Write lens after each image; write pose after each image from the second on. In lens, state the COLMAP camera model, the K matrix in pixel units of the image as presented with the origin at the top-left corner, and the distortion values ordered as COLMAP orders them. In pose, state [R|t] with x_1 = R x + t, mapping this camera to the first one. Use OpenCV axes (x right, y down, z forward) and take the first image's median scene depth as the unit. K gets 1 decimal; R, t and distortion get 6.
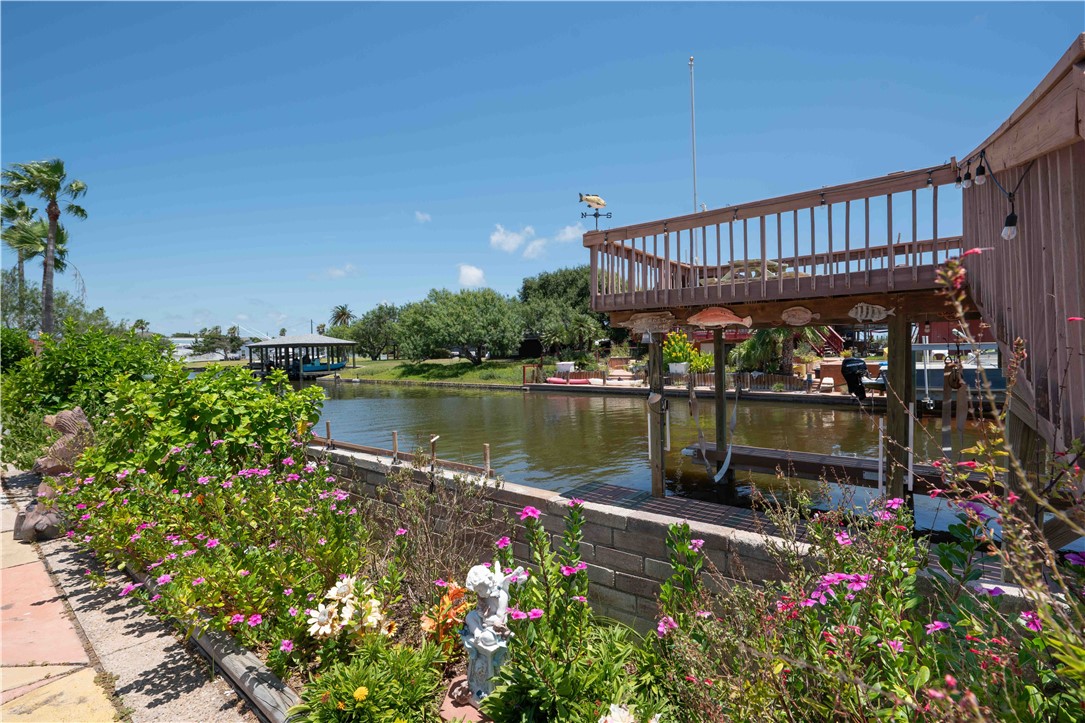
lens RADIAL K [[495.5, 0, 541.0], [0, 495.5, 365.2], [0, 0, 1]] dist [-0.002426, -0.000256]
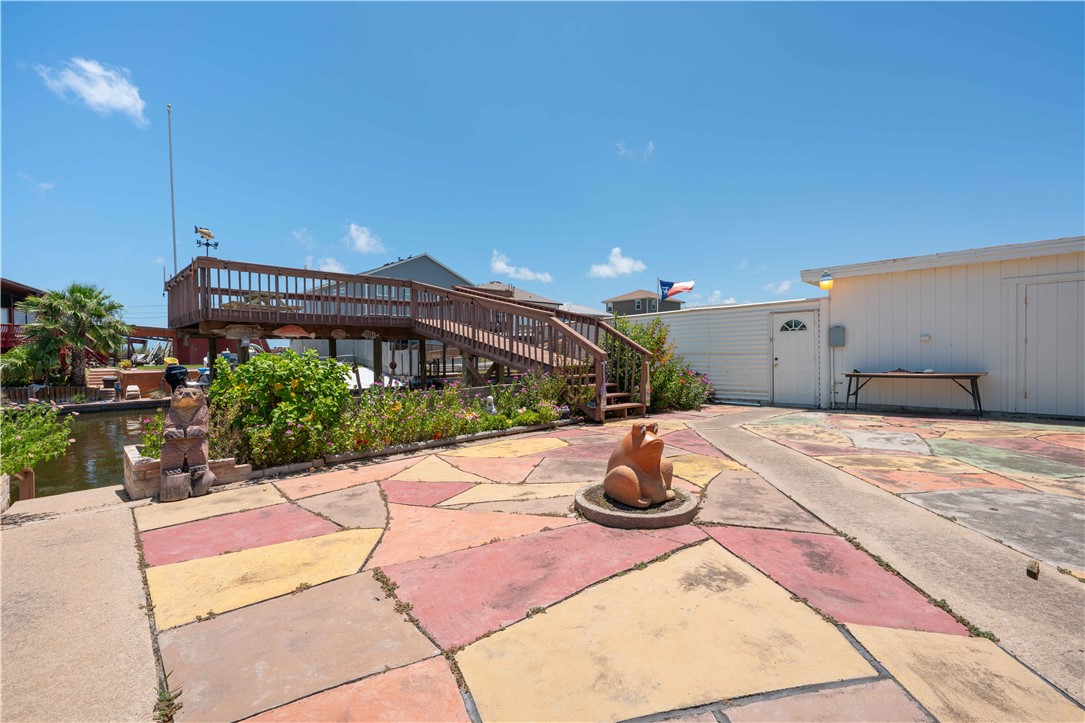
lens RADIAL K [[467.9, 0, 539.0], [0, 467.9, 358.1], [0, 0, 1]] dist [-0.010824, -0.000405]
pose [[0.127854, 0.005244, 0.991779, -0.179165], [0.039159, 0.999180, -0.010332, 0.006412], [-0.991020, 0.040158, 0.127544, 0.001935]]
